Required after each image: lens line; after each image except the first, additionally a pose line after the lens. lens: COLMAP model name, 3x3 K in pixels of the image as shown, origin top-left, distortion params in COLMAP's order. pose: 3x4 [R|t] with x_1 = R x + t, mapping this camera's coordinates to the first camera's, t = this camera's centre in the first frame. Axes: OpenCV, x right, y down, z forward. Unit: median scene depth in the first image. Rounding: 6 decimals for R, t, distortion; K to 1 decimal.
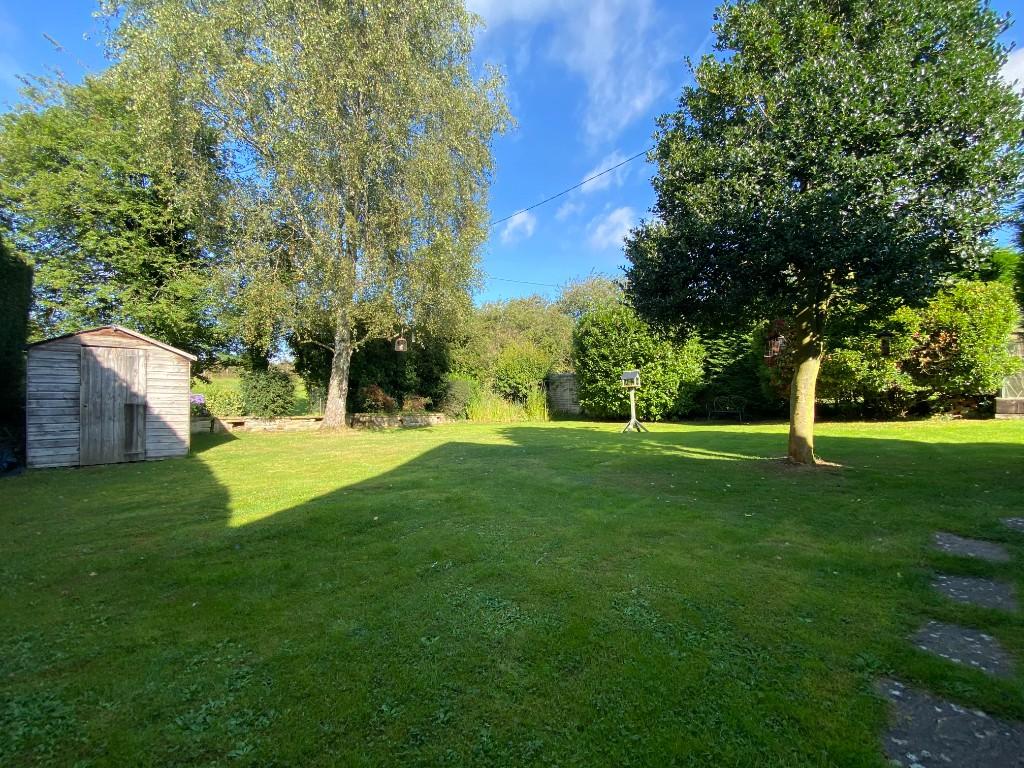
lens RADIAL K [[413.7, 0, 512.0], [0, 413.7, 384.0], [0, 0, 1]] dist [-0.000129, -0.013055]
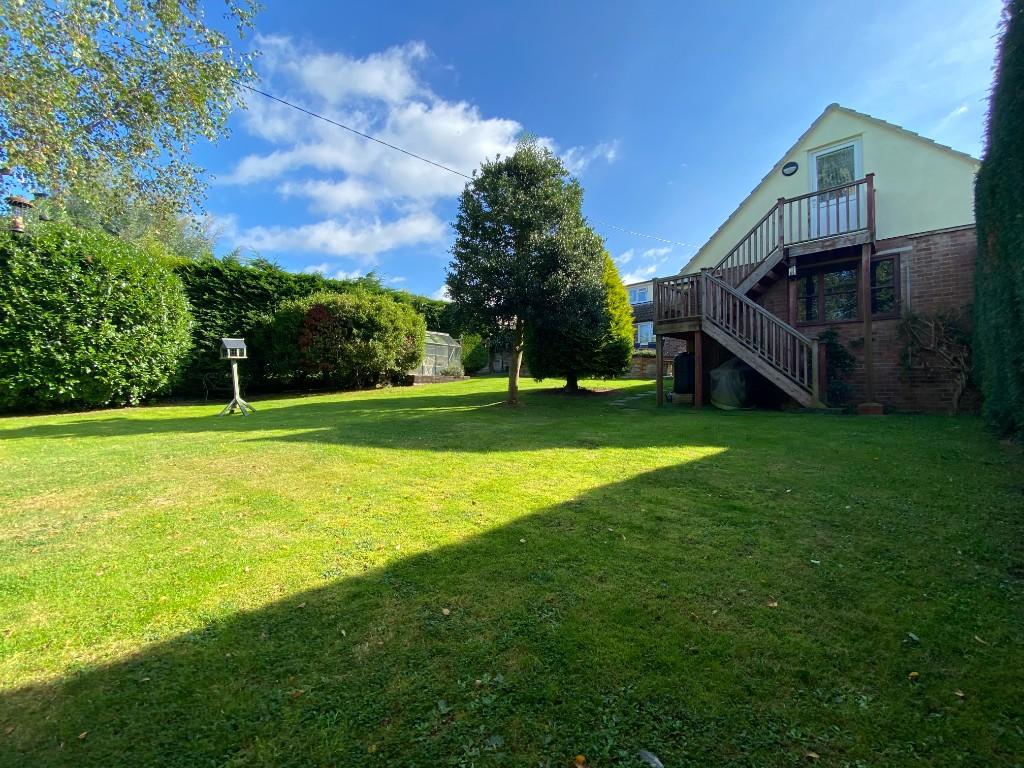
lens RADIAL K [[413.7, 0, 512.0], [0, 413.7, 384.0], [0, 0, 1]] dist [-0.000129, -0.013055]
pose [[-0.088919, -0.011795, 0.995969, -0.453040], [-0.024521, 0.999653, 0.009649, 0.029291], [-0.995737, -0.023564, -0.089177, 0.417902]]
